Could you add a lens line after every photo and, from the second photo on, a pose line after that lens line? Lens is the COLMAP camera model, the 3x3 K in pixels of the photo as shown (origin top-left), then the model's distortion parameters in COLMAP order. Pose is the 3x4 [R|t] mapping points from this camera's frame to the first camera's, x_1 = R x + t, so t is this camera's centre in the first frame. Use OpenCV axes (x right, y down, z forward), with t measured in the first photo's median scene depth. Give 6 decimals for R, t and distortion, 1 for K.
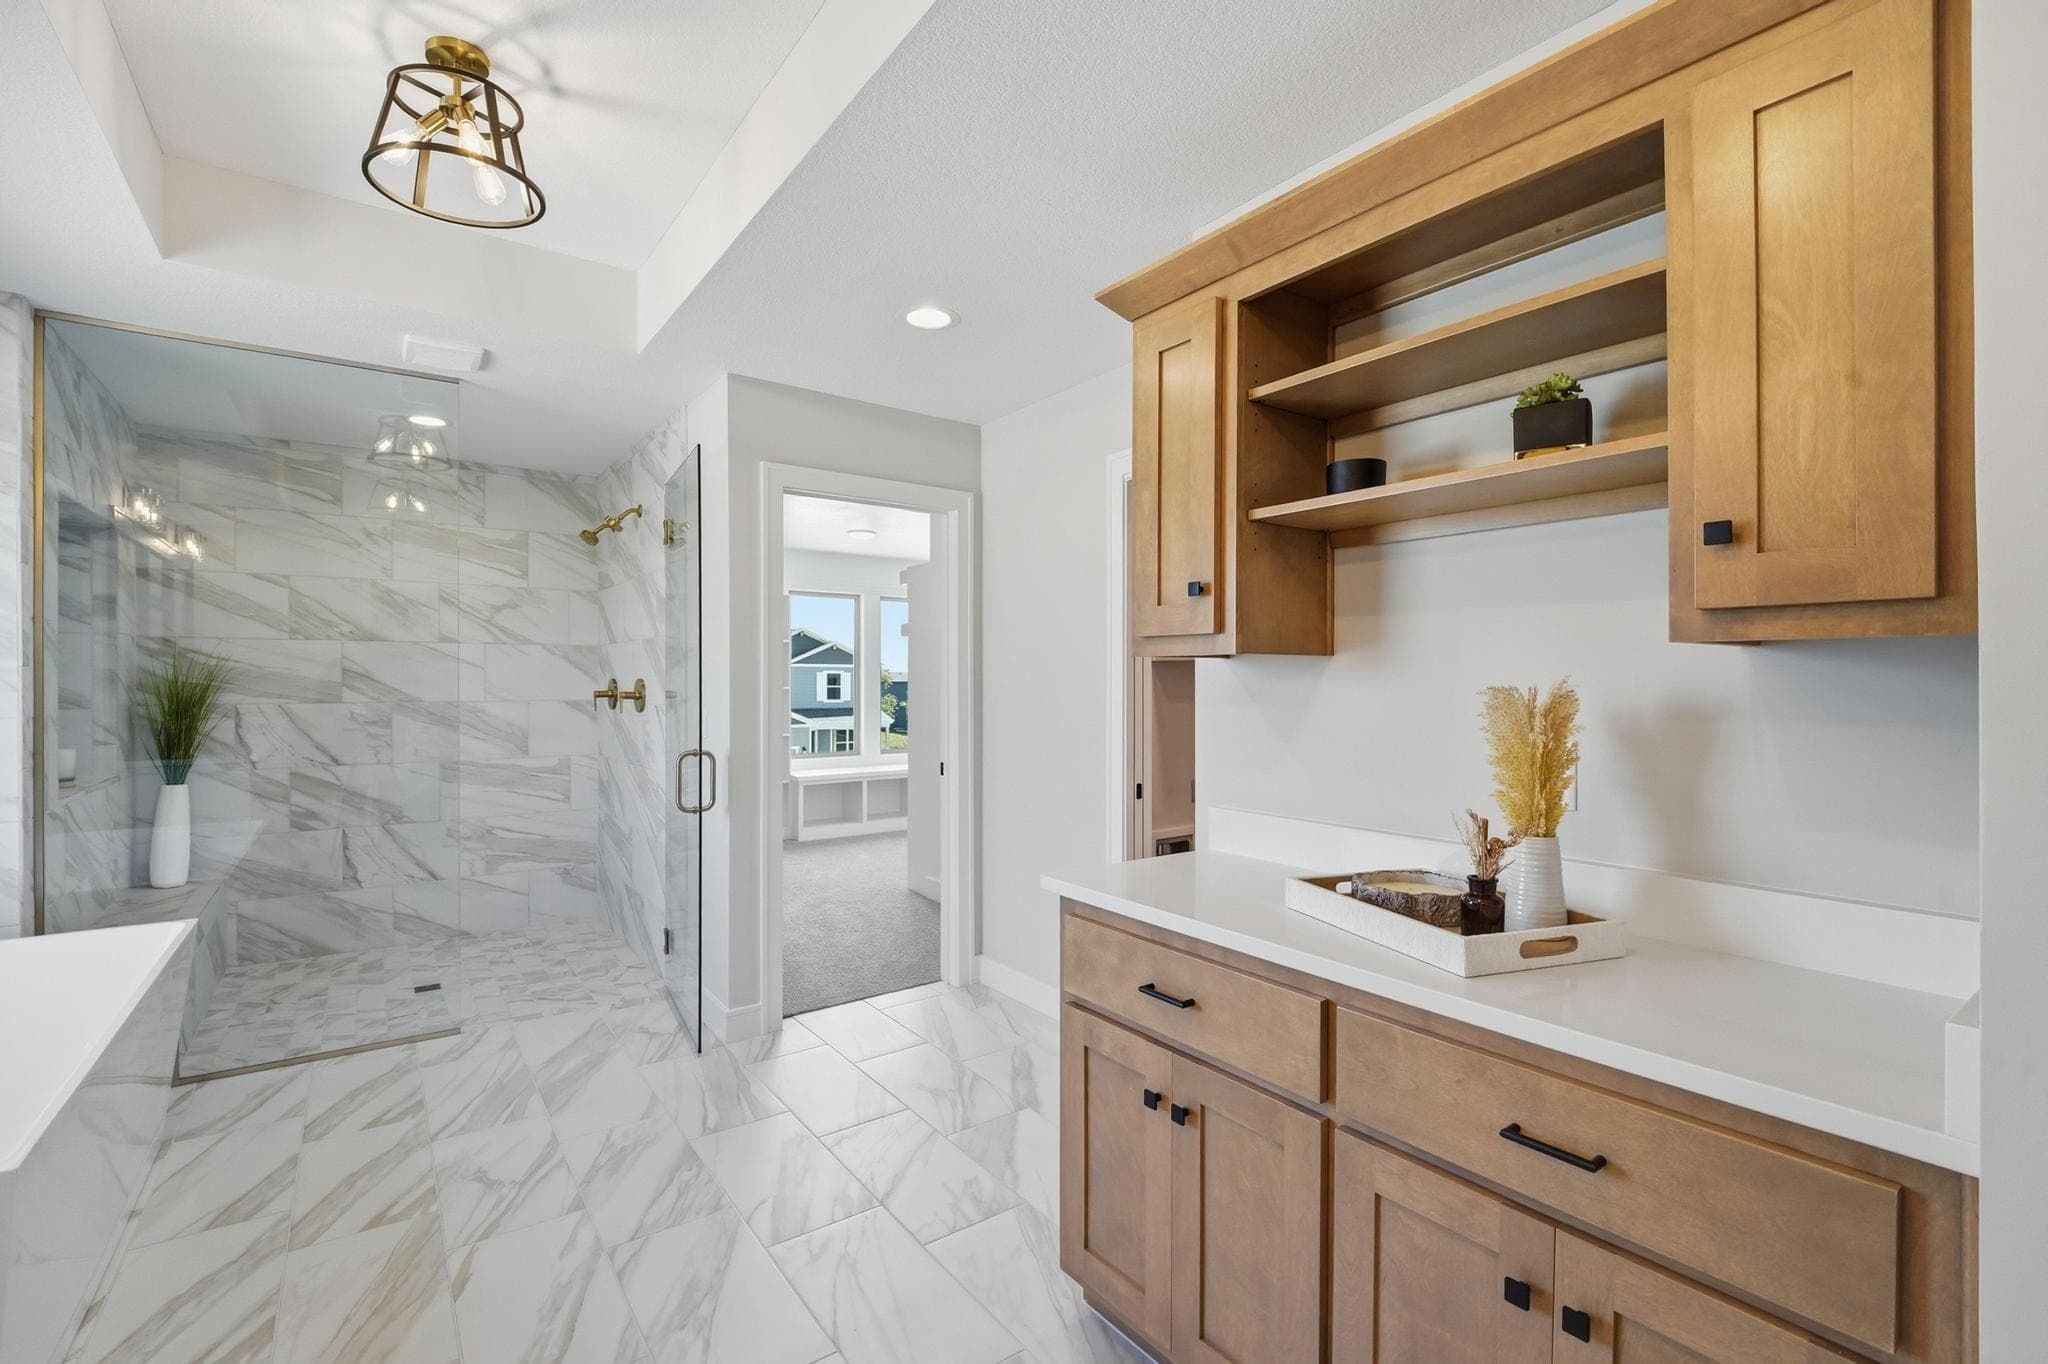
lens RADIAL K [[900.3, 0, 1023.9], [0, 900.3, 679.9], [0, 0, 1]] dist [-0.013754, -0.002338]
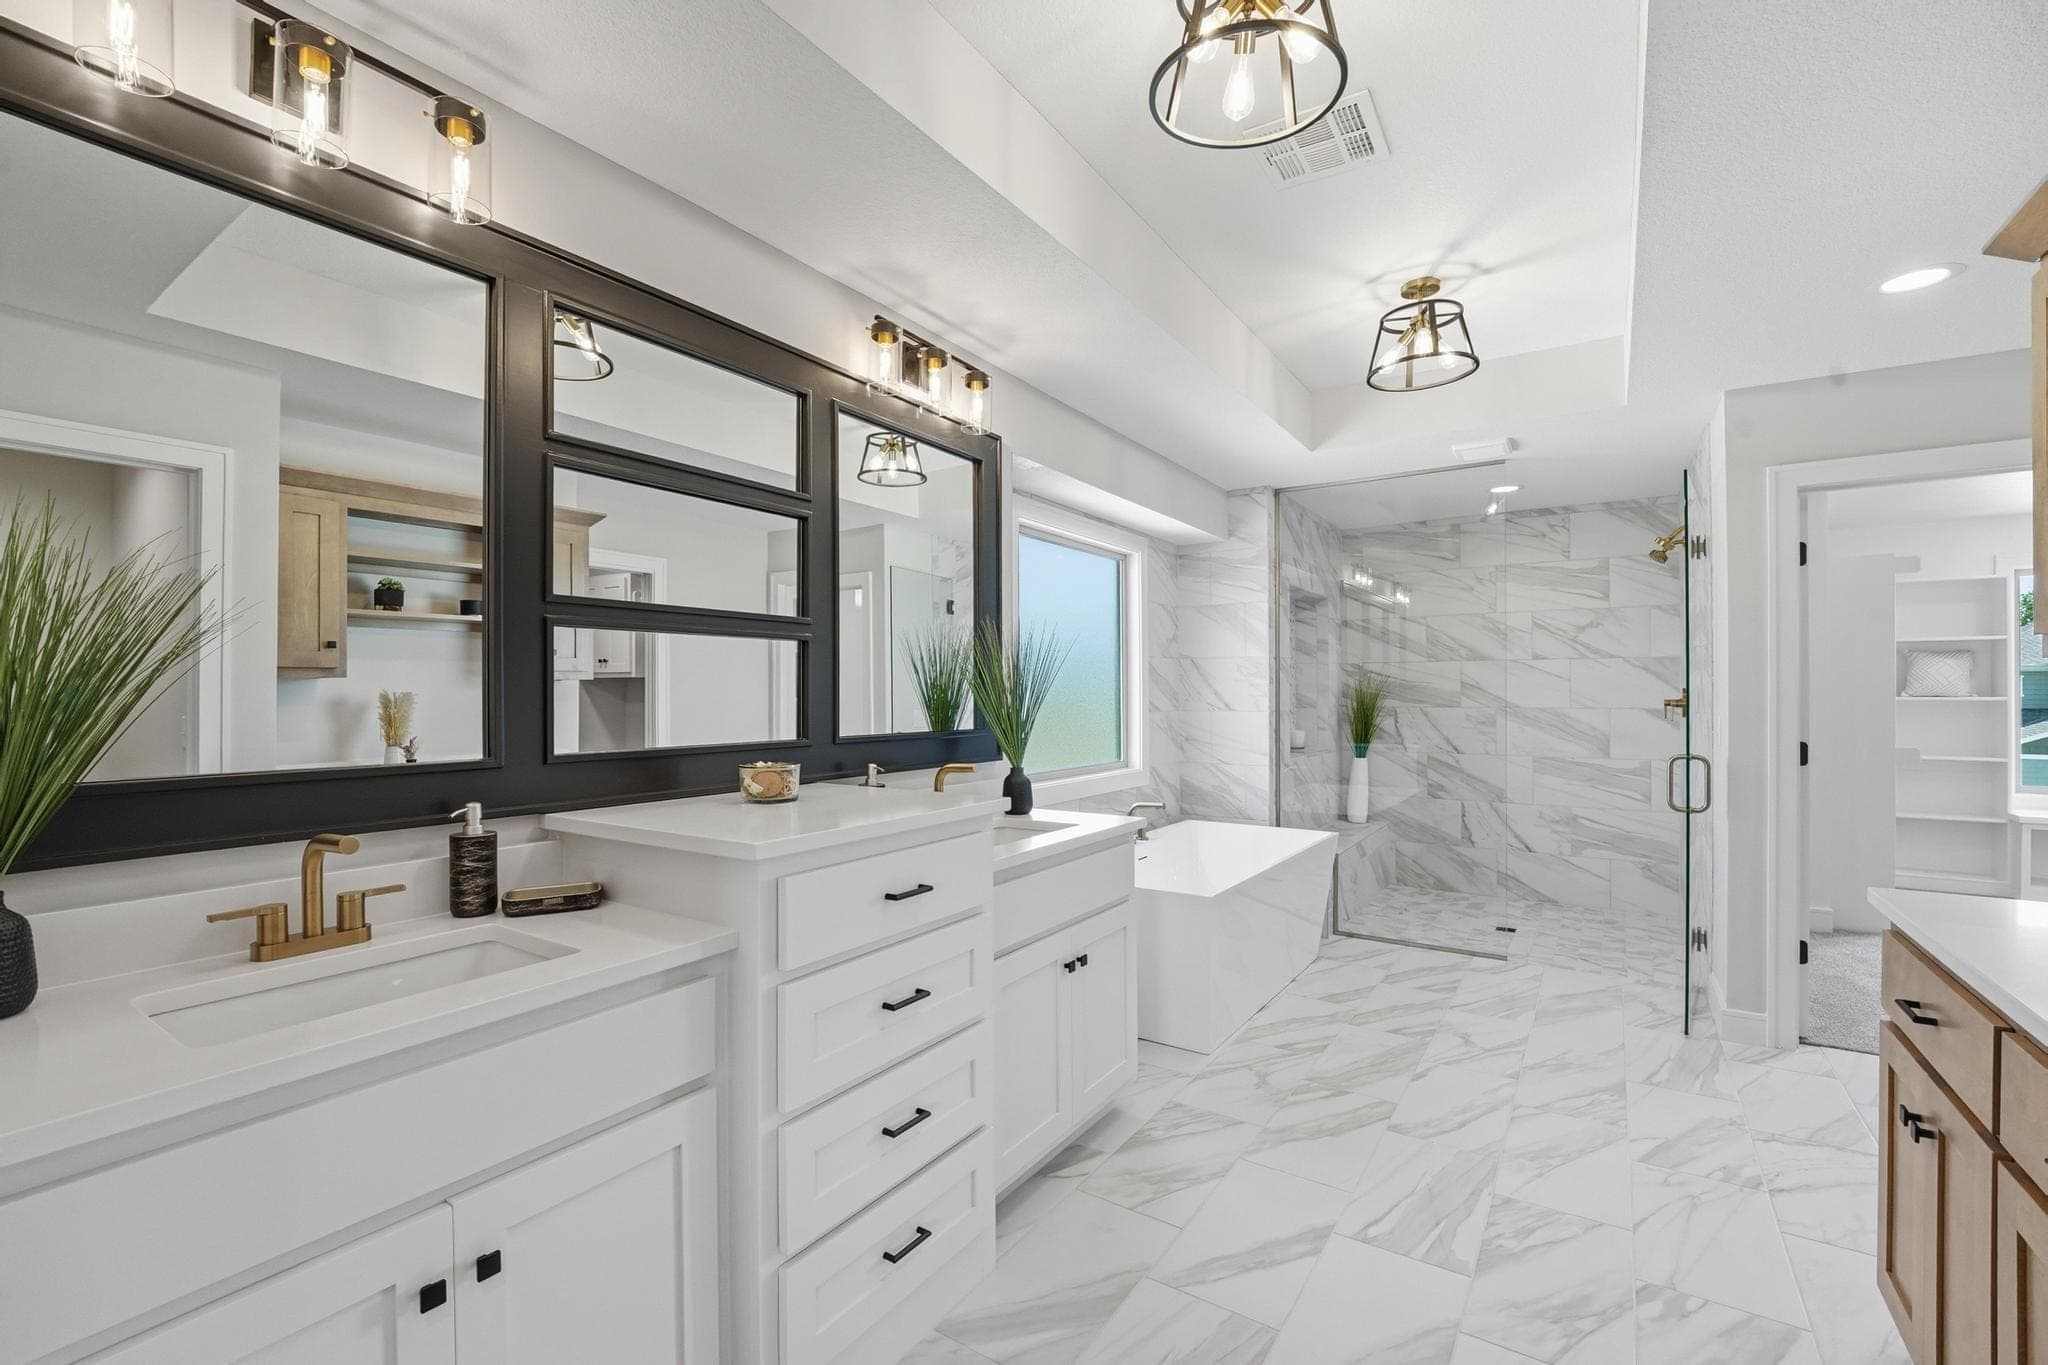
lens RADIAL K [[900.3, 0, 1021.5], [0, 900.3, 686.1], [0, 0, 1]] dist [-0.013754, -0.002338]
pose [[0.346031, -0.007993, -0.938189, 0.329850], [0.003231, 0.999968, -0.007328, 0.001820], [0.938218, -0.000495, 0.346046, -0.109480]]
